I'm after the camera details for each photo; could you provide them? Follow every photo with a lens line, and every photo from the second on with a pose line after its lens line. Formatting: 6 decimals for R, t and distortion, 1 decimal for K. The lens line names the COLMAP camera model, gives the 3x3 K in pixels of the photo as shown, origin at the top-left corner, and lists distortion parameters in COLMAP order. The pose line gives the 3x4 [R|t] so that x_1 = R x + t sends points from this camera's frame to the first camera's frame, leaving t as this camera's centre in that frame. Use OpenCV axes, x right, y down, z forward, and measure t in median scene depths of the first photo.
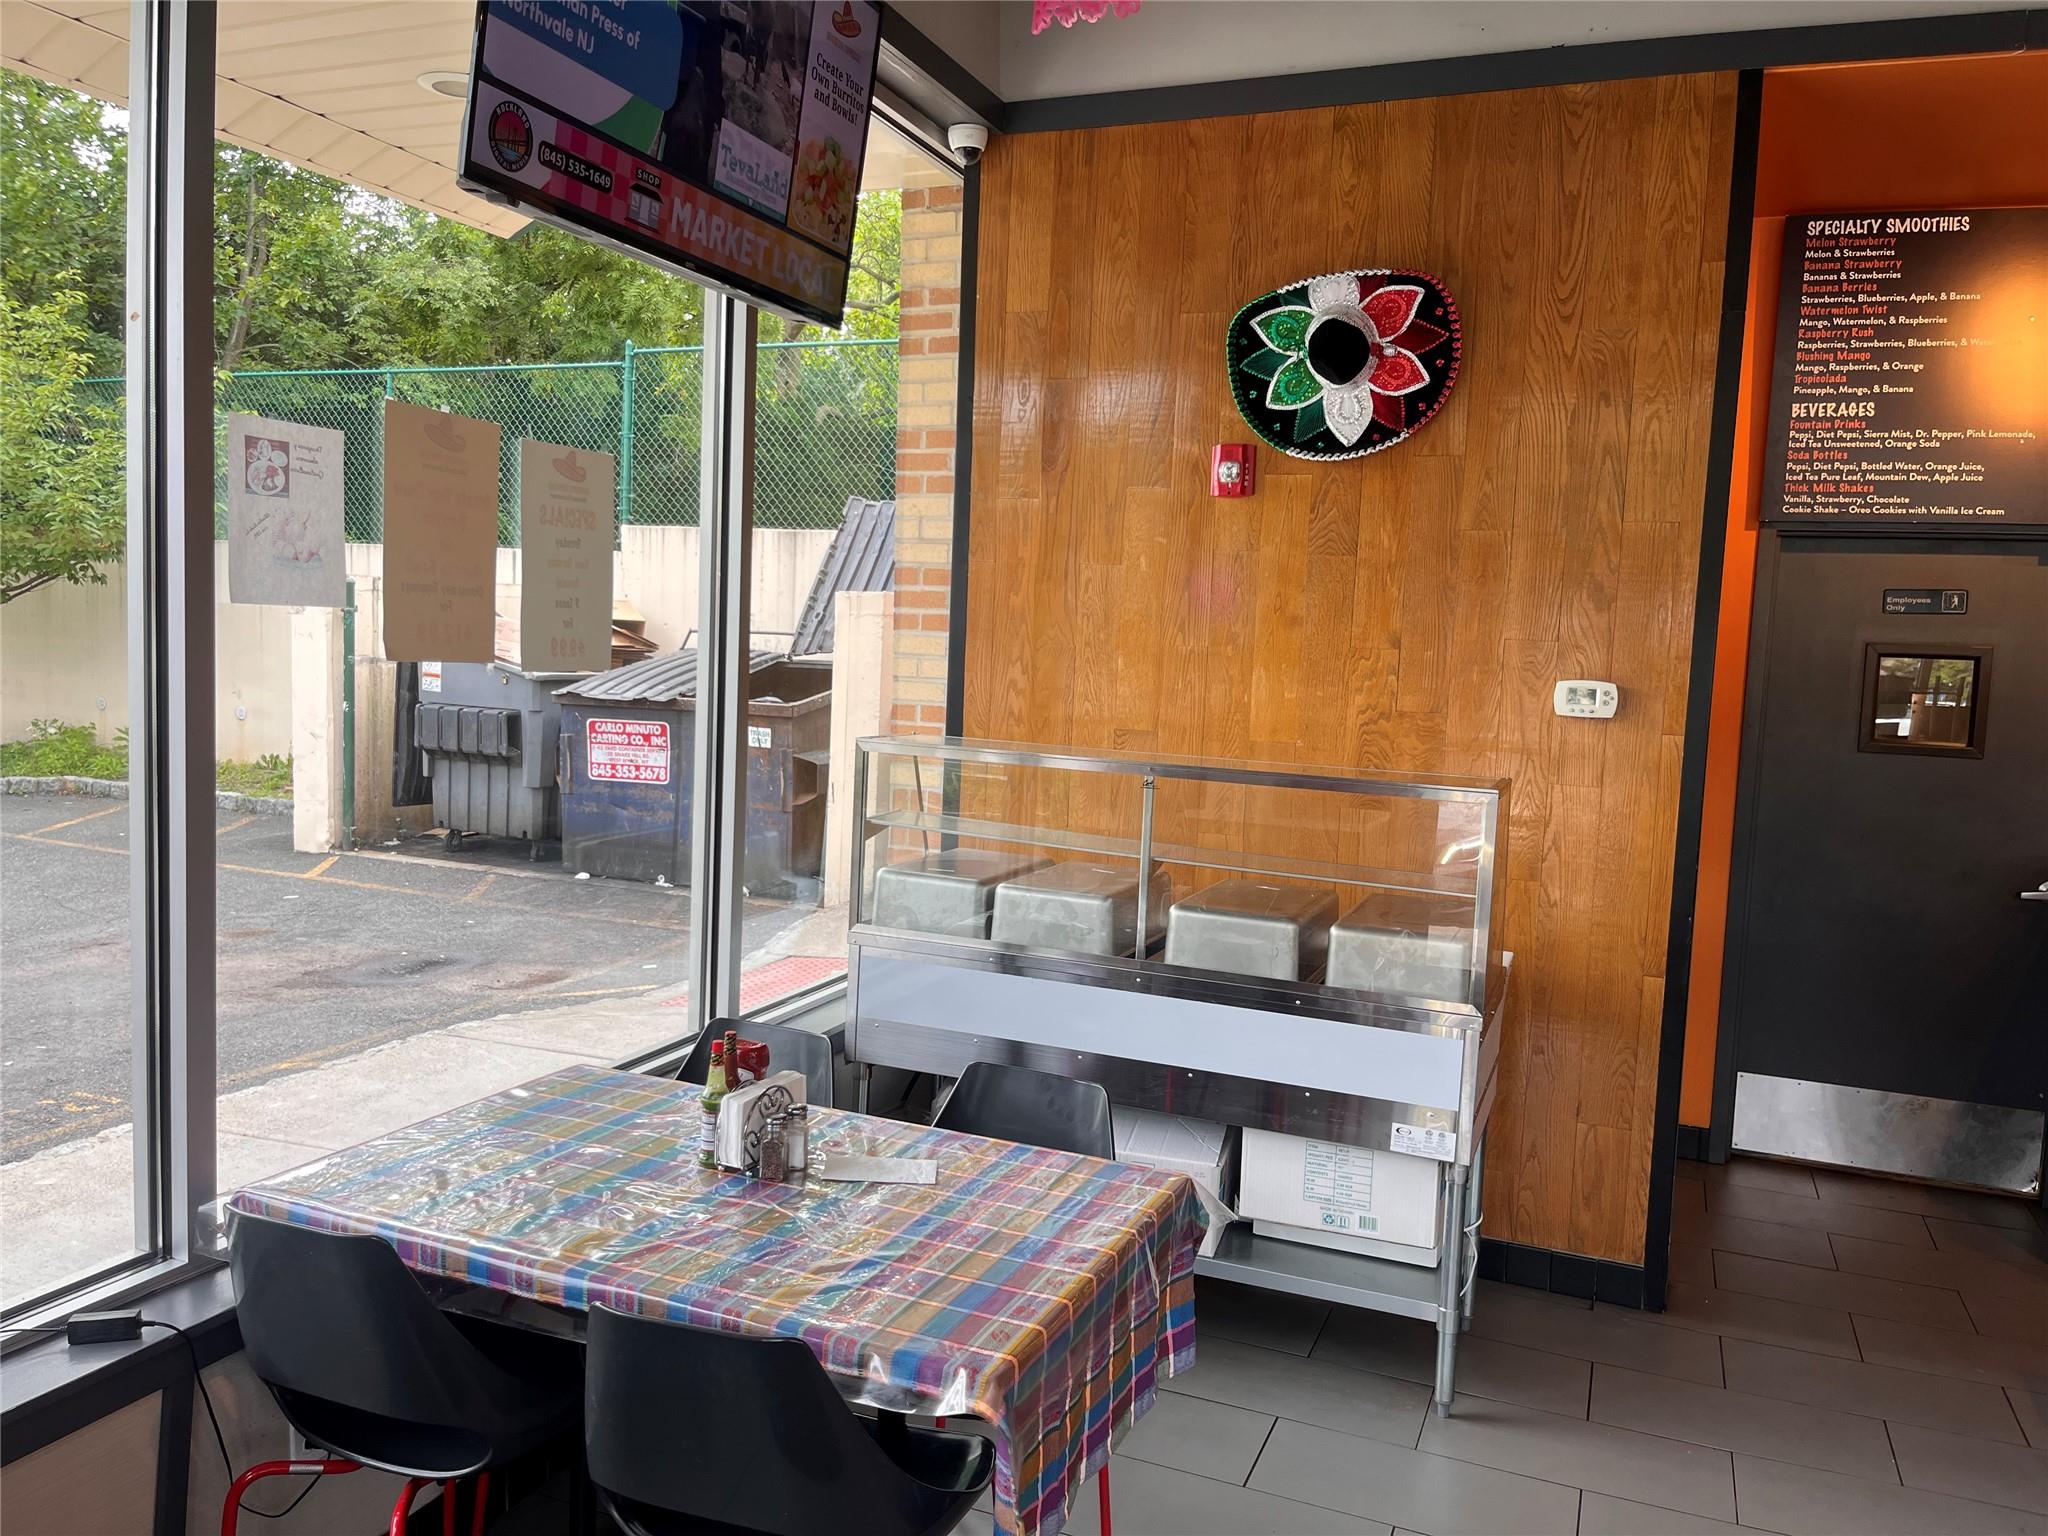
lens RADIAL K [[1560.6, 0, 1026.1], [0, 1560.6, 764.6], [0, 0, 1]] dist [-0.006039, -0.002233]
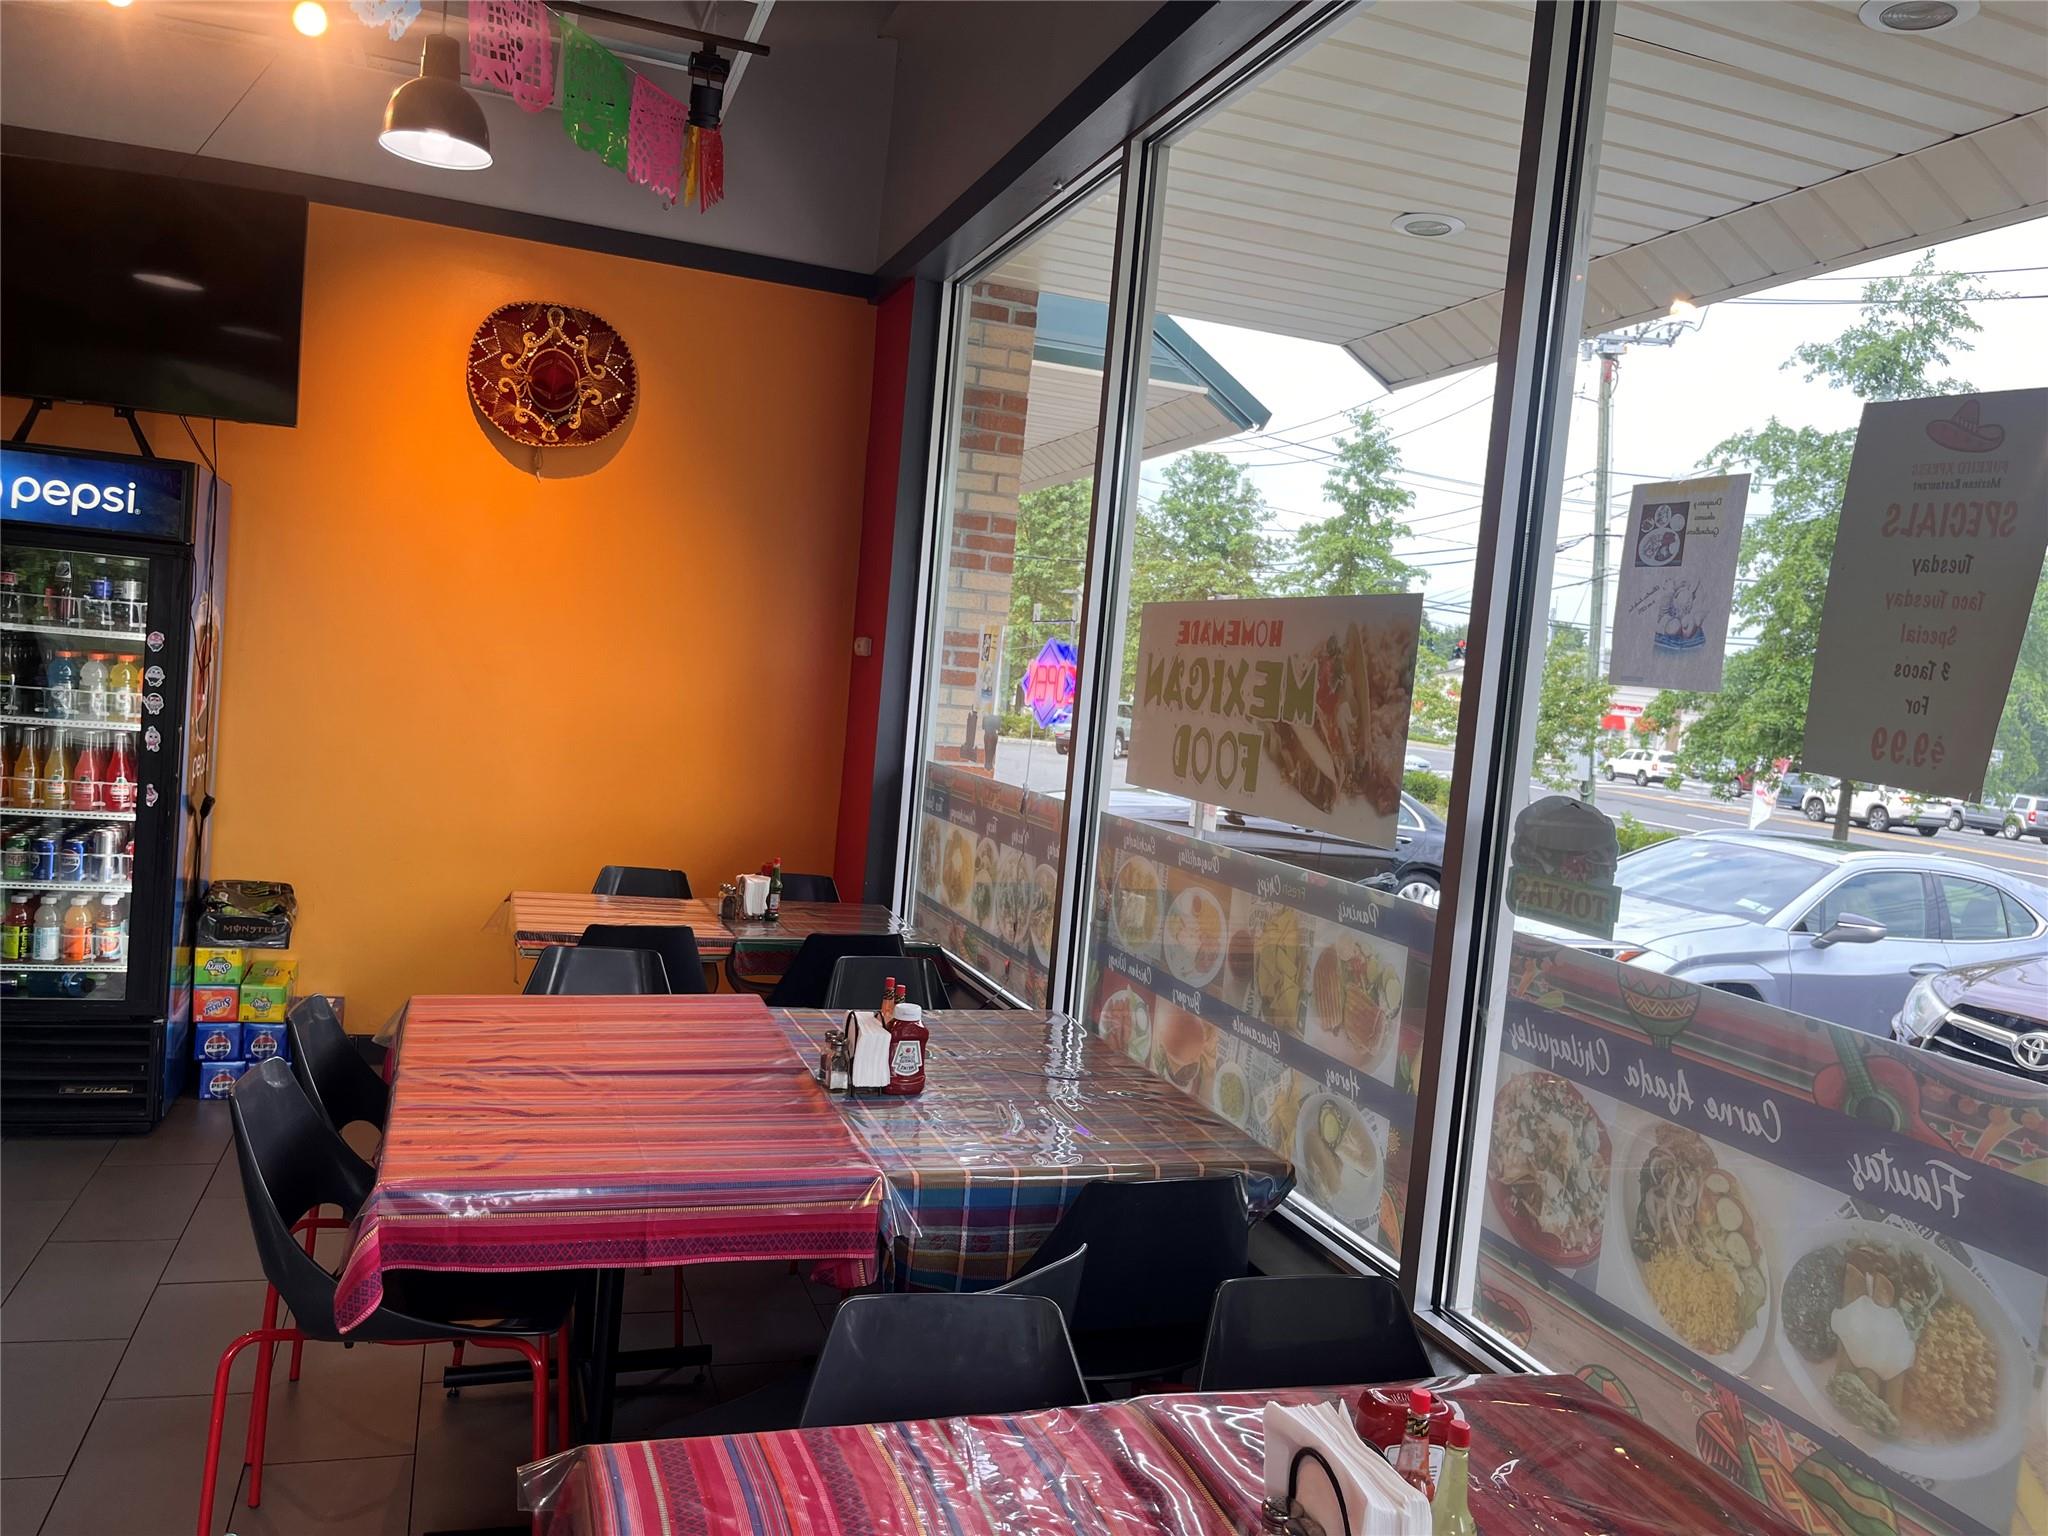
lens RADIAL K [[1560.6, 0, 1025.2], [0, 1560.6, 771.1], [0, 0, 1]] dist [-0.006039, -0.002233]
pose [[-0.736467, -0.077287, -0.672043, 0.365298], [-0.184951, 0.978605, 0.090138, -0.068941], [0.650699, 0.190679, -0.735005, 1.405842]]
